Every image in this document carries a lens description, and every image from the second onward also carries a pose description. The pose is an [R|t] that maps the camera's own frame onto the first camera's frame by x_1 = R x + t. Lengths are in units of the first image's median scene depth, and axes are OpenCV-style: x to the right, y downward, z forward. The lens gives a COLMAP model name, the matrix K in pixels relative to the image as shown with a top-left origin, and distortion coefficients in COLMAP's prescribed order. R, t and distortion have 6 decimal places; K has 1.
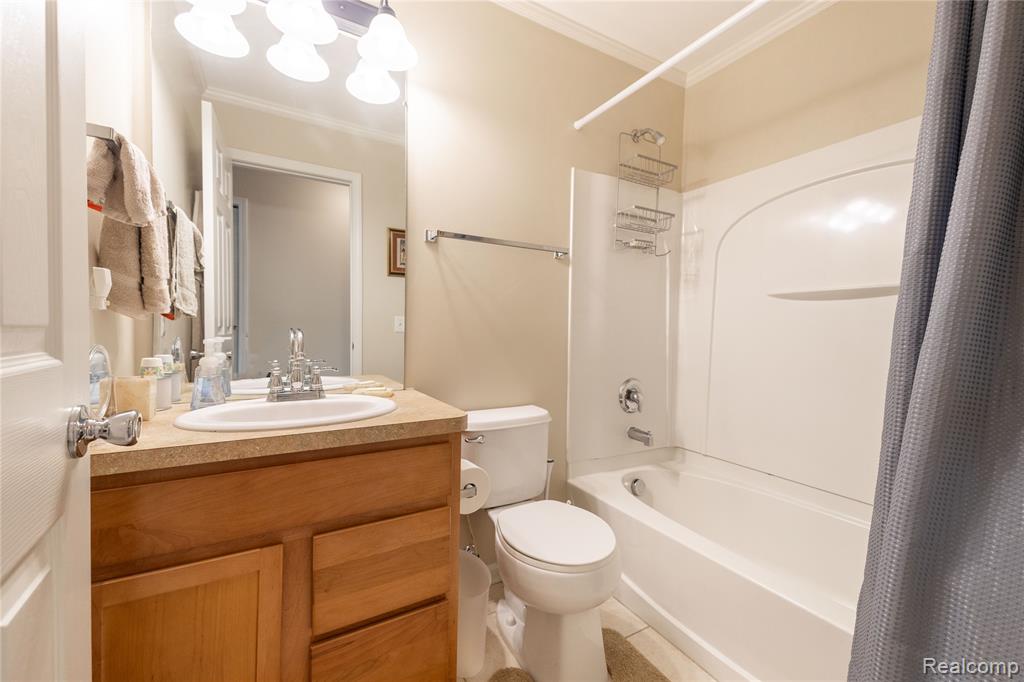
lens RADIAL K [[415.0, 0, 513.2], [0, 415.0, 340.1], [0, 0, 1]] dist [0.057249, -0.022037]
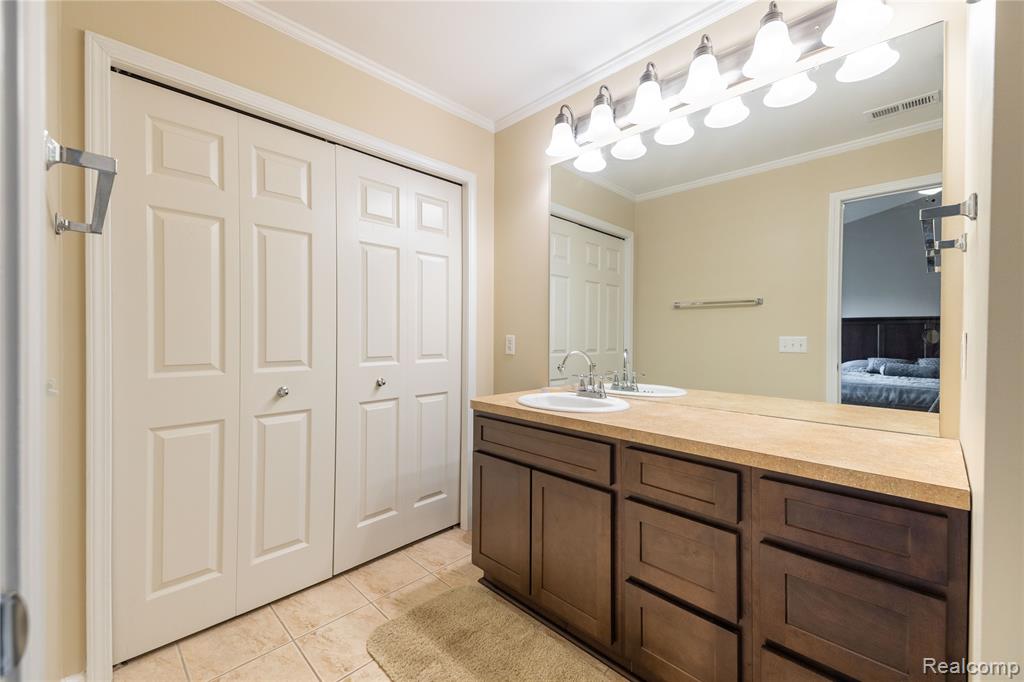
lens RADIAL K [[415.0, 0, 513.2], [0, 415.0, 340.1], [0, 0, 1]] dist [0.057249, -0.022037]
pose [[0.270087, -0.007152, -0.962809, 0.746465], [-0.027055, 0.999521, -0.015014, -0.020124], [0.962456, 0.030104, 0.269764, 0.354724]]
